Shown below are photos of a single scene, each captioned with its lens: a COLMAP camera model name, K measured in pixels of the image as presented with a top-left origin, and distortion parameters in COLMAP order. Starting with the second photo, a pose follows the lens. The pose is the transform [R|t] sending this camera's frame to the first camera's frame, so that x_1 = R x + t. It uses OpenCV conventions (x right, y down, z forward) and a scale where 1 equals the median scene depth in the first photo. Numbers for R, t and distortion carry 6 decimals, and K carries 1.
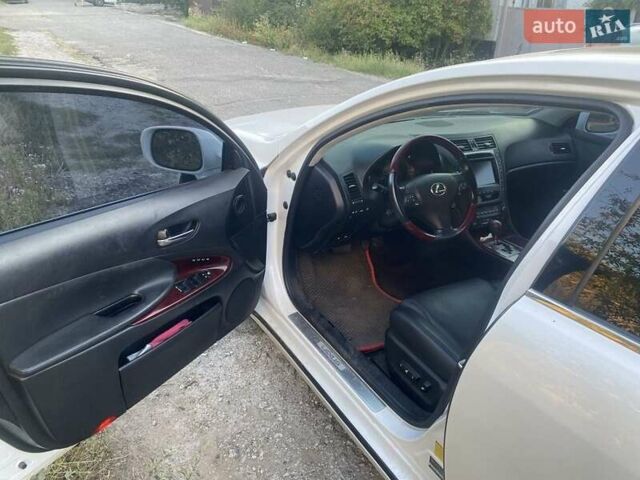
lens RADIAL K [[488.4, 0, 322.2], [0, 488.4, 236.6], [0, 0, 1]] dist [0.019584, -0.022095]
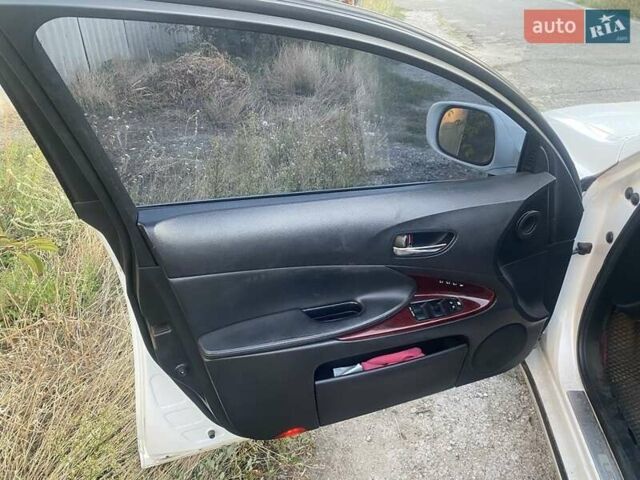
lens RADIAL K [[488.4, 0, 323.1], [0, 488.4, 233.2], [0, 0, 1]] dist [0.019584, -0.022095]
pose [[0.768264, 0.253559, -0.587774, 0.020466], [-0.237762, 0.965549, 0.105755, -0.057066], [0.594339, 0.058503, 0.802084, 0.266876]]
